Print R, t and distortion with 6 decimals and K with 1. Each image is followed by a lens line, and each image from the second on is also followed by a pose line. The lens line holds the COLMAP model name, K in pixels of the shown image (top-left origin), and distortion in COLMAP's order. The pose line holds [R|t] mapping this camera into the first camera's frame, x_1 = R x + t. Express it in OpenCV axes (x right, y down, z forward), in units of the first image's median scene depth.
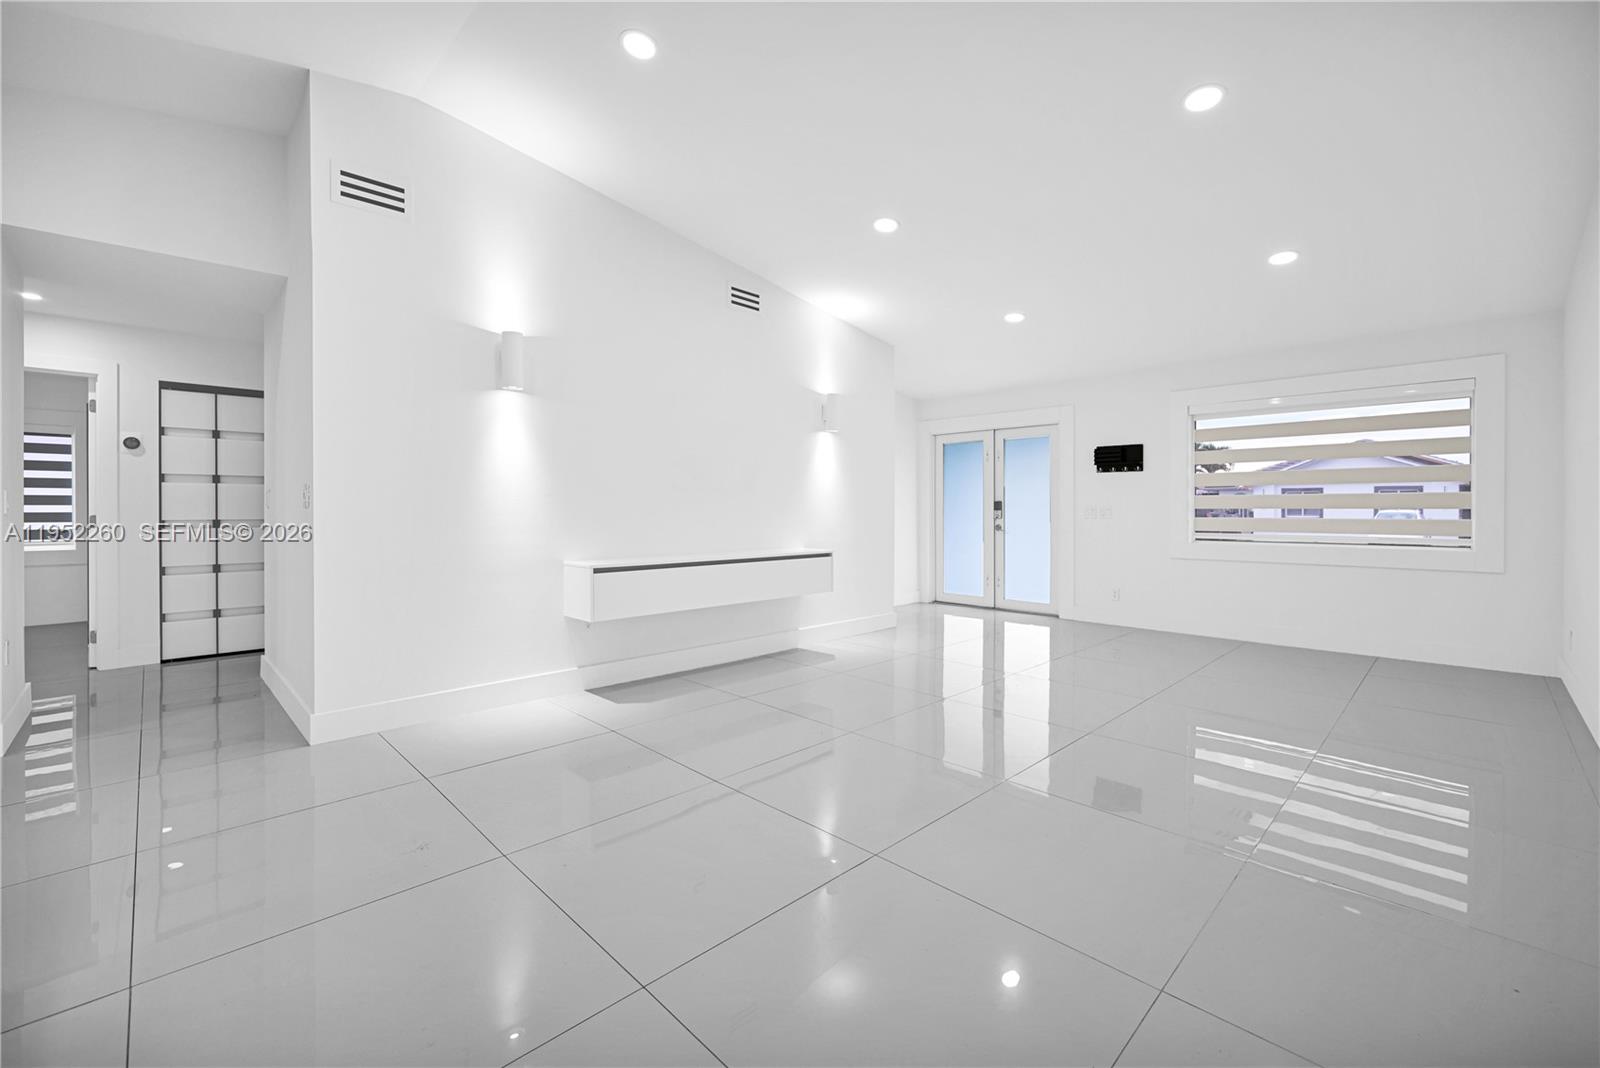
lens RADIAL K [[661.6, 0, 805.5], [0, 661.6, 500.1], [0, 0, 1]] dist [0.025742, 0.000219]
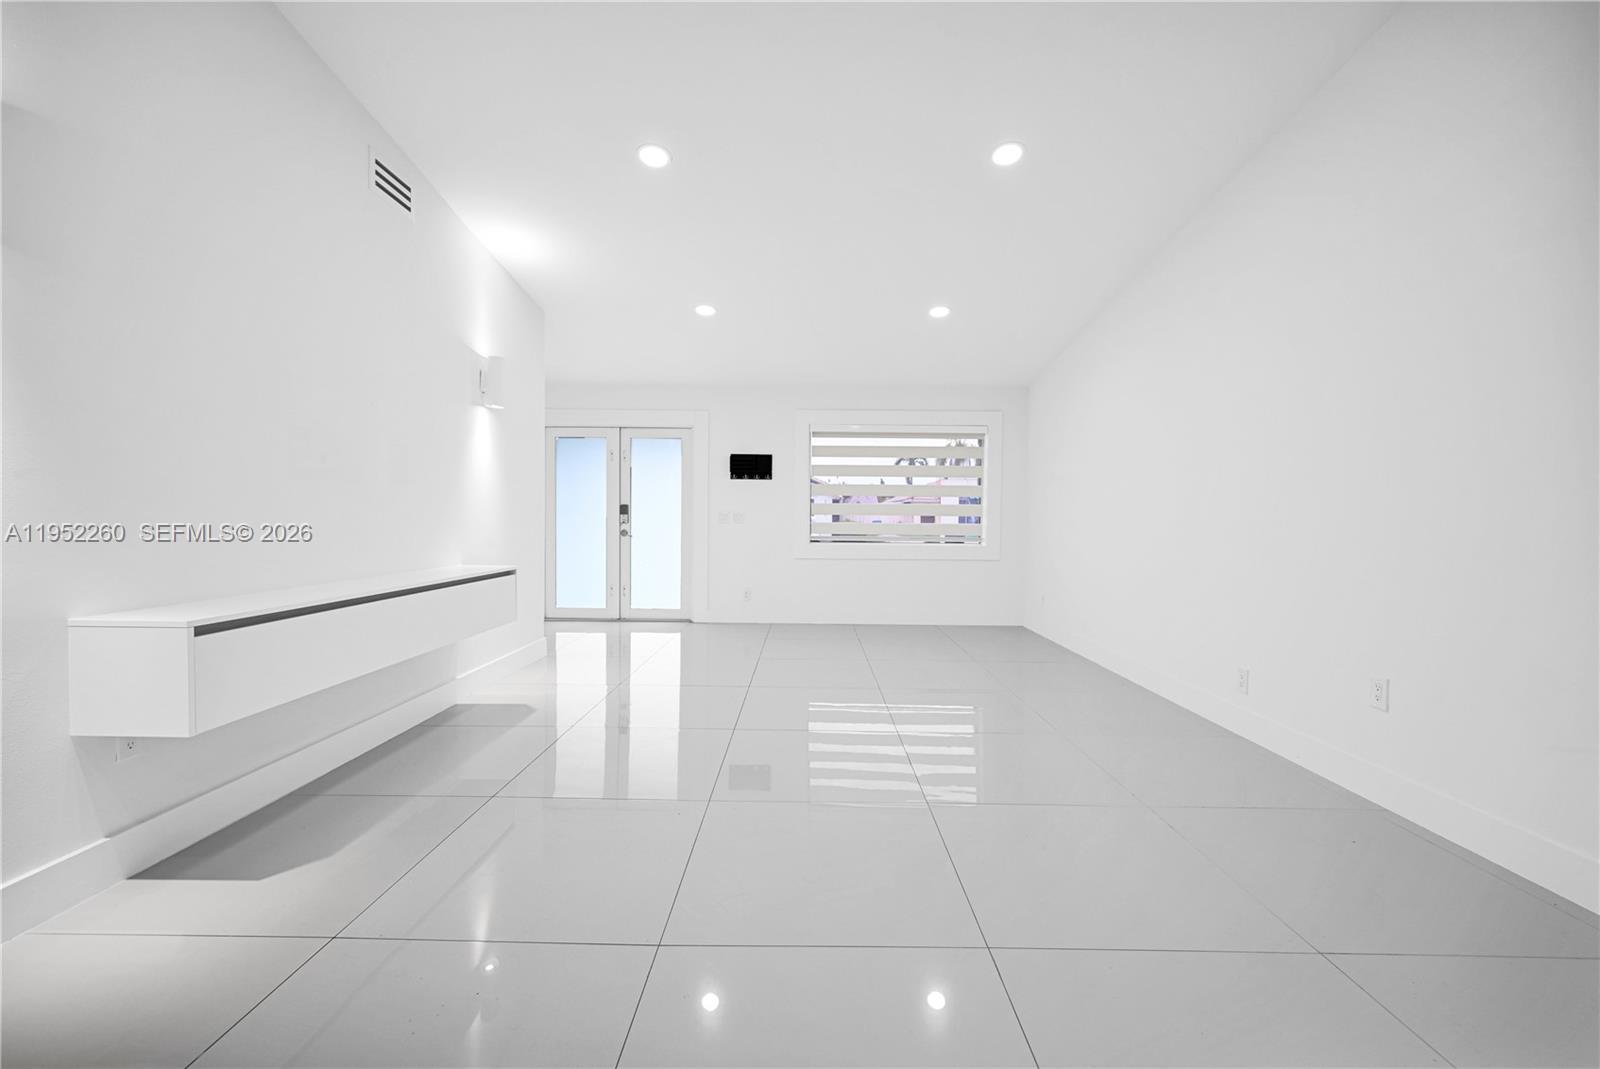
lens RADIAL K [[651.2, 0, 806.2], [0, 651.2, 526.8], [0, 0, 1]] dist [0.000880, 0.000116]
pose [[0.720463, -0.003803, 0.693483, -0.185140], [-0.021014, 0.999406, 0.027312, 0.003051], [-0.693175, -0.034251, 0.719955, 0.189913]]
